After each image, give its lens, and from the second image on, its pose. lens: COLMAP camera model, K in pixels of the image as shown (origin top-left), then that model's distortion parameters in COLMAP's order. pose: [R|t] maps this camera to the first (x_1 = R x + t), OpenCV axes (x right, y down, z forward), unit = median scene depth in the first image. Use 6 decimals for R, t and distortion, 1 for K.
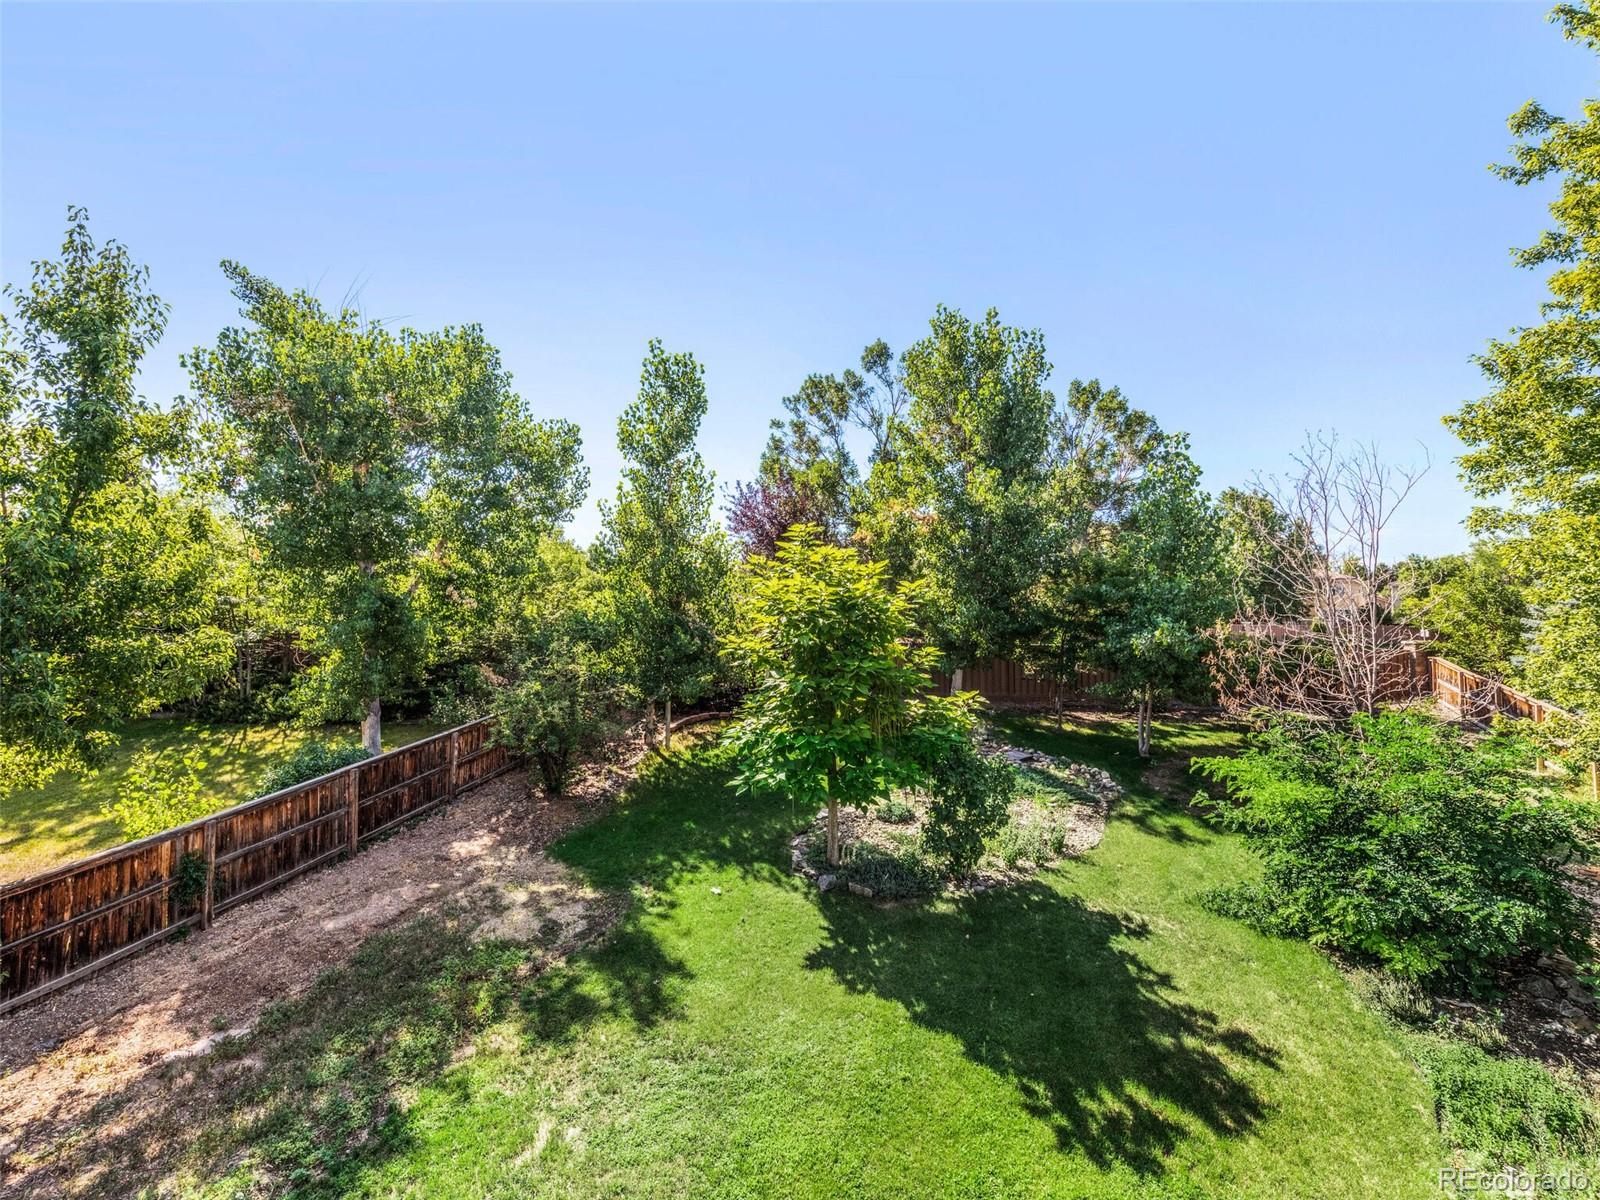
lens RADIAL K [[702.2, 0, 800.0], [0, 702.2, 600.0], [0, 0, 1]] dist [0.007644, -0.000255]
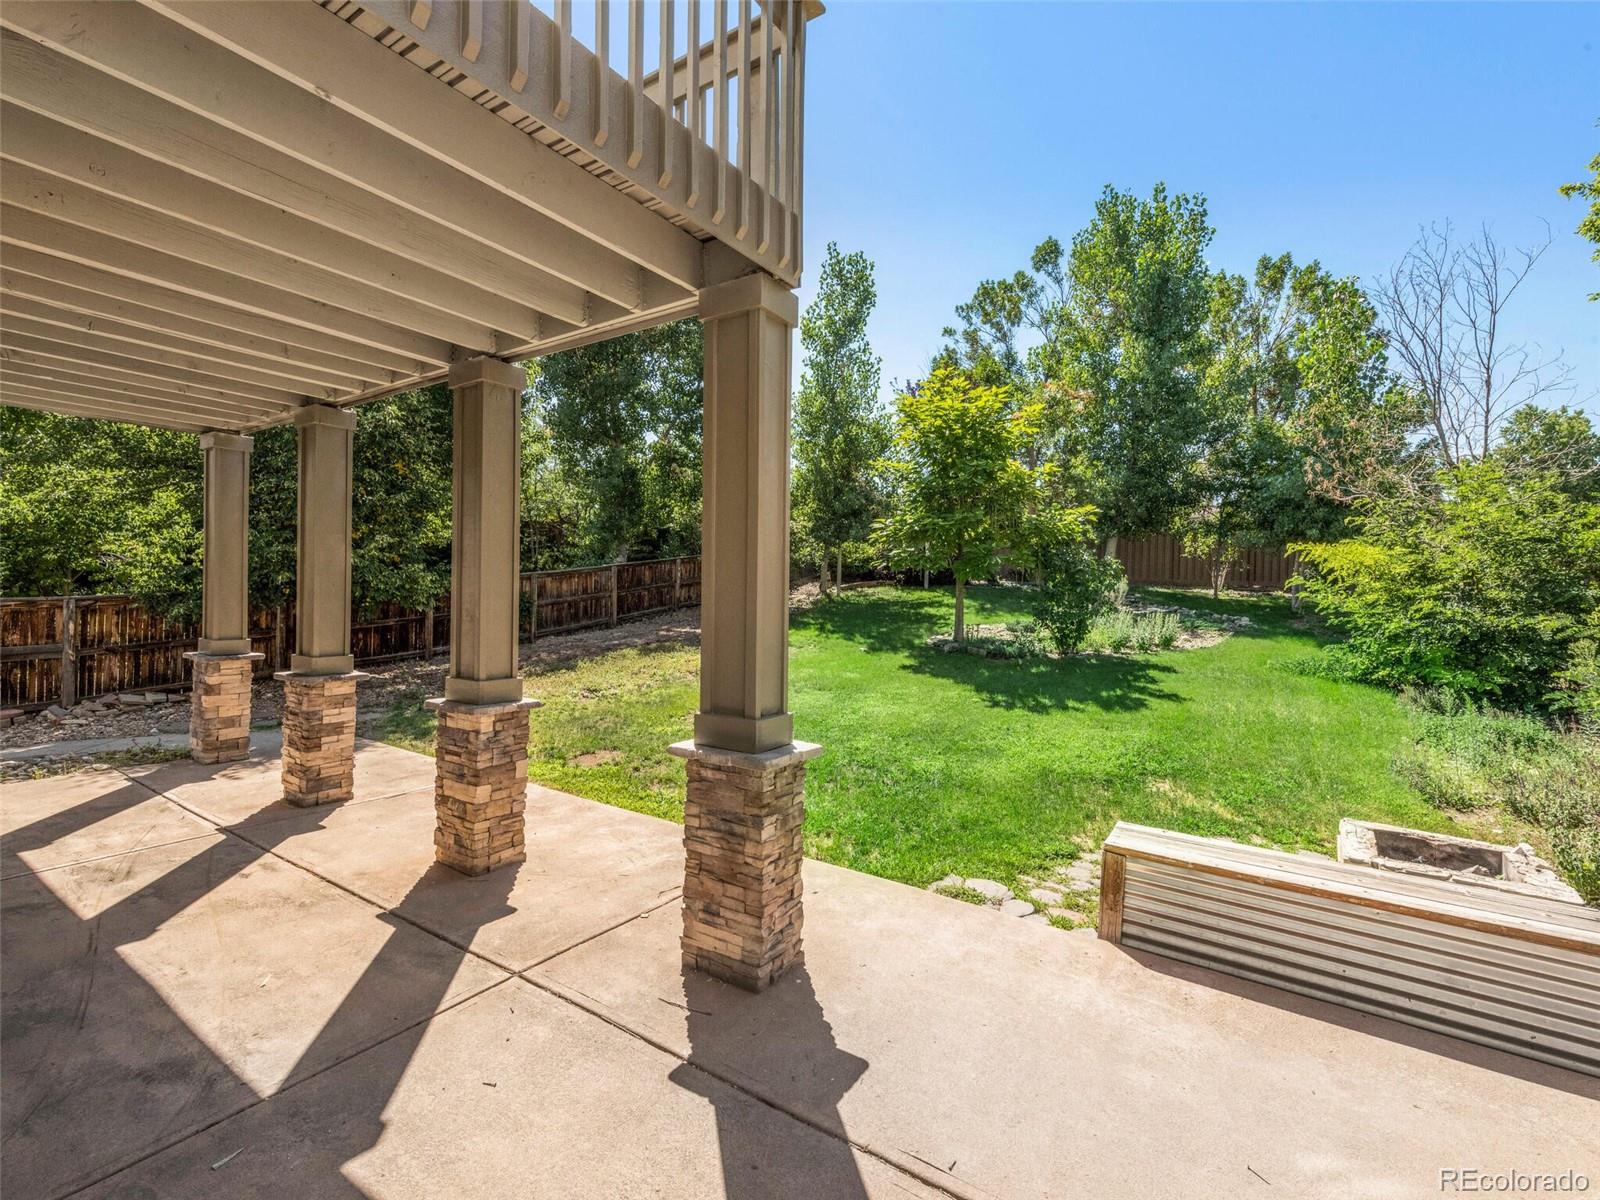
lens RADIAL K [[689.8, 0, 805.2], [0, 689.8, 608.8], [0, 0, 1]] dist [0.008862, -0.000007]
pose [[0.963911, 0.028783, -0.264664, 0.062816], [-0.010622, 0.997505, 0.069796, 0.134438], [0.266013, -0.064465, 0.961811, -0.139641]]
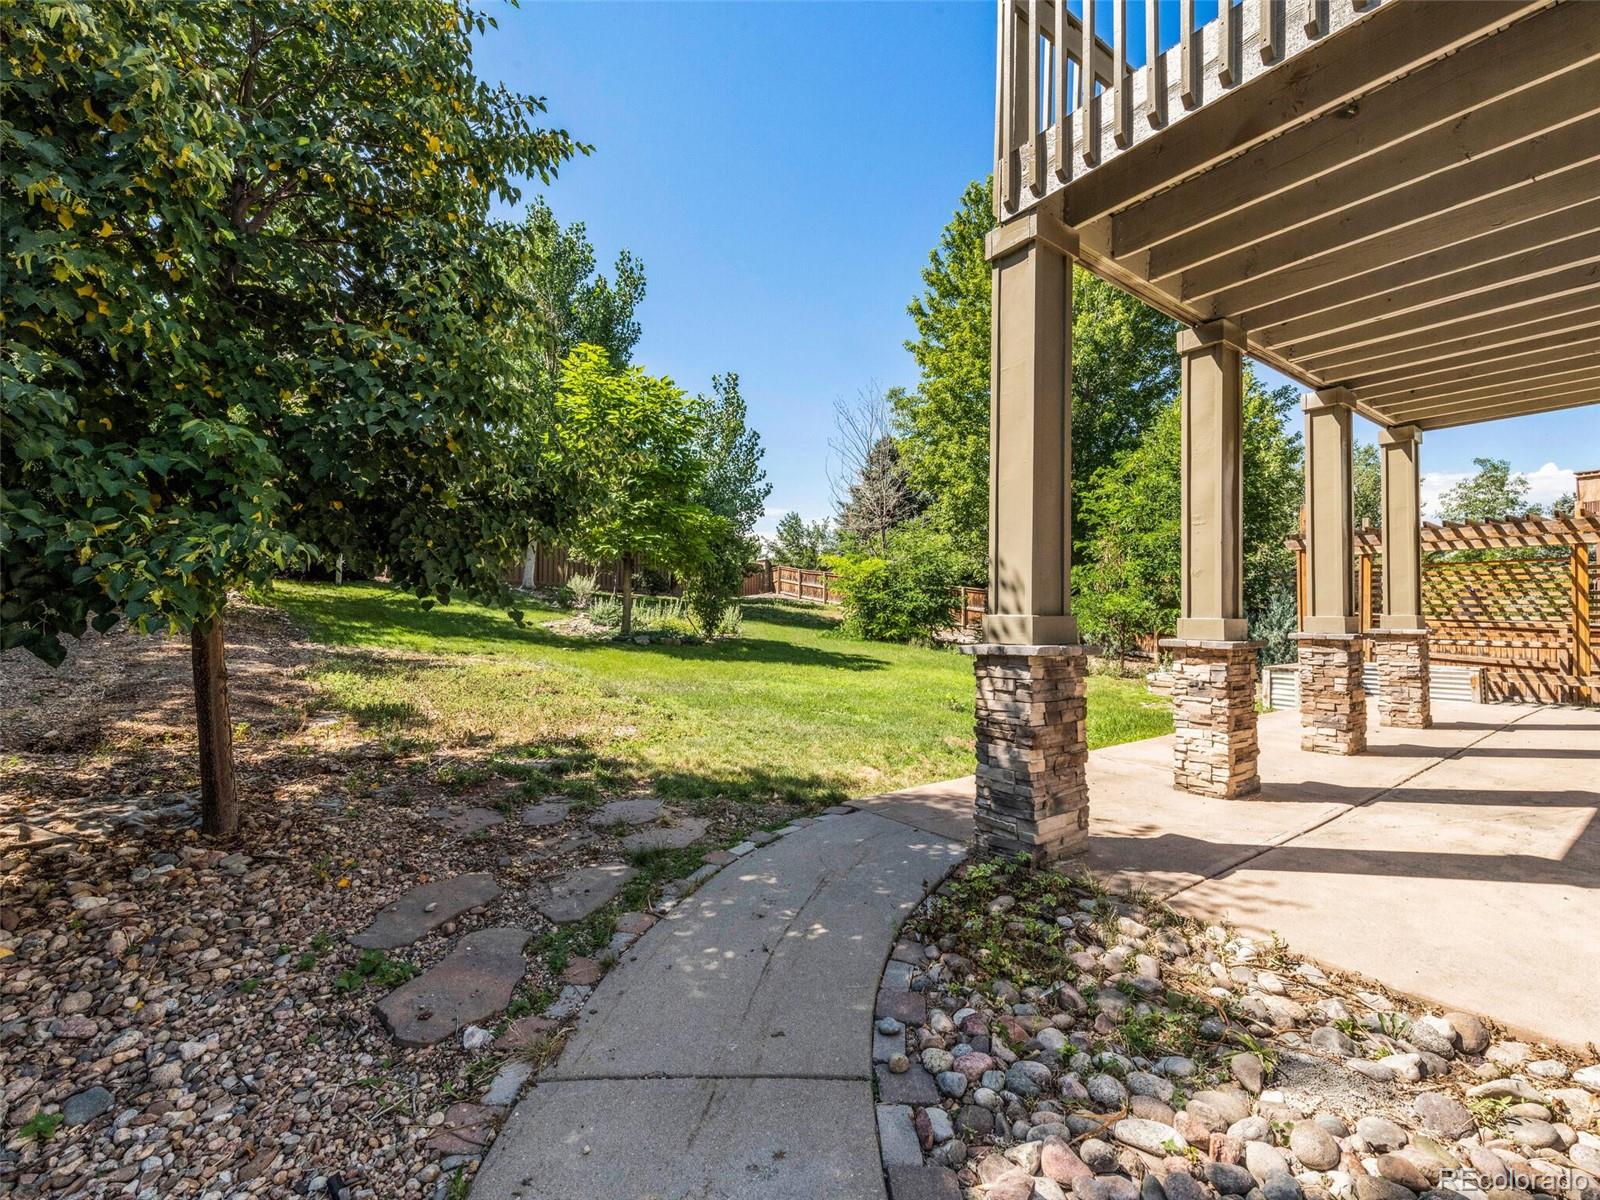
lens RADIAL K [[702.2, 0, 800.0], [0, 702.2, 600.0], [0, 0, 1]] dist [0.007644, -0.000255]
pose [[0.567682, 0.027515, 0.822788, -0.436190], [-0.047637, 0.998865, -0.000536, 0.173137], [-0.821869, -0.038891, 0.568348, 0.043181]]
